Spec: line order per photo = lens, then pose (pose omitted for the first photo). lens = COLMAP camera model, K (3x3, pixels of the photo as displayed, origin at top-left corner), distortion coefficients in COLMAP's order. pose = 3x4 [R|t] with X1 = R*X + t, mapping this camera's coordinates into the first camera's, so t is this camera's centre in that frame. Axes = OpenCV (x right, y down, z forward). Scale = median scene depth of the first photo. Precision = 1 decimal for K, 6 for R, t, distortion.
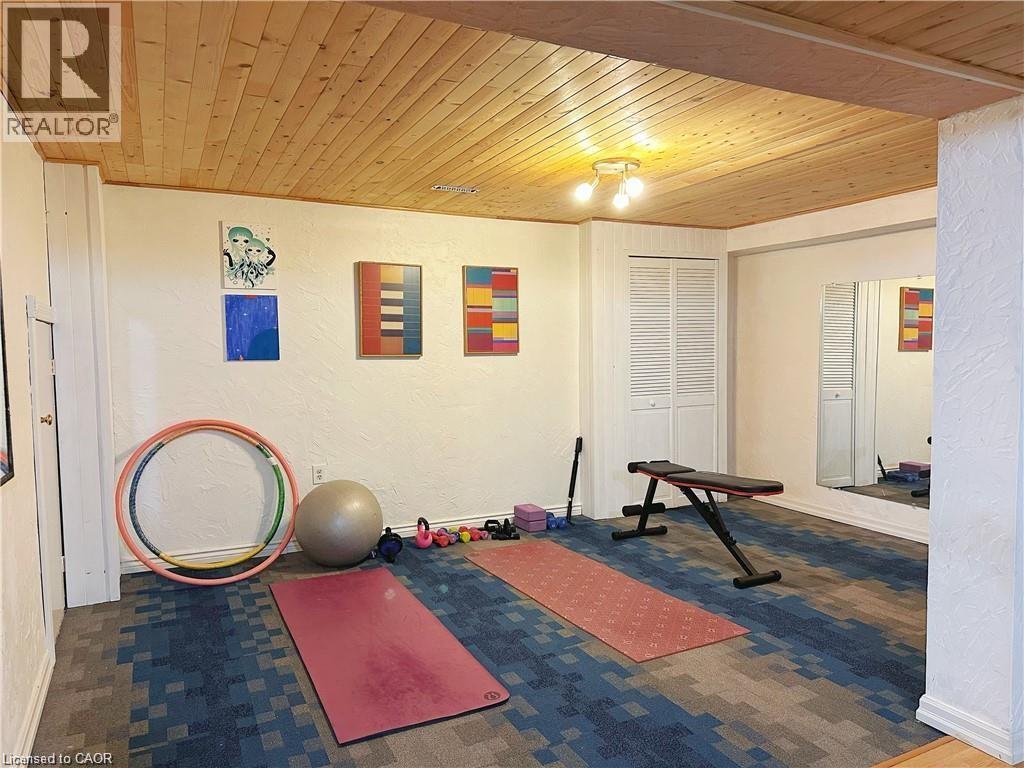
lens RADIAL K [[709.1, 0, 513.8], [0, 709.1, 389.0], [0, 0, 1]] dist [0.037803, -0.059498]
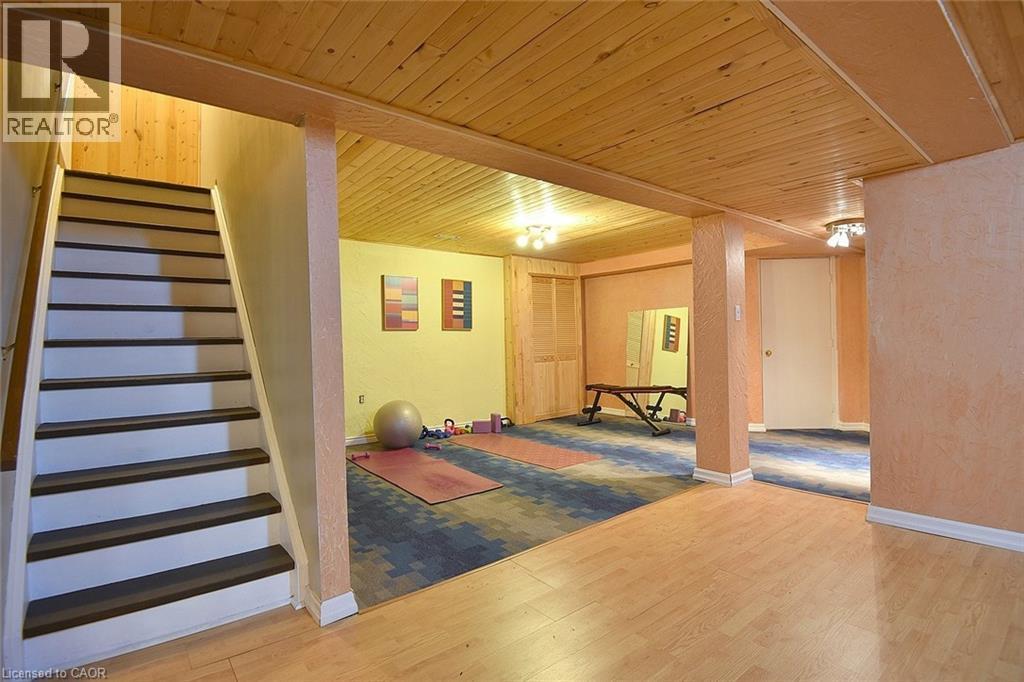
lens RADIAL K [[476.9, 0, 519.8], [0, 476.9, 337.9], [0, 0, 1]] dist [-0.002763, -0.023228]
pose [[0.977489, -0.004190, 0.210943, -0.224595], [0.017461, 0.997979, -0.061092, 0.078050], [-0.210260, 0.063400, 0.975588, -0.302142]]
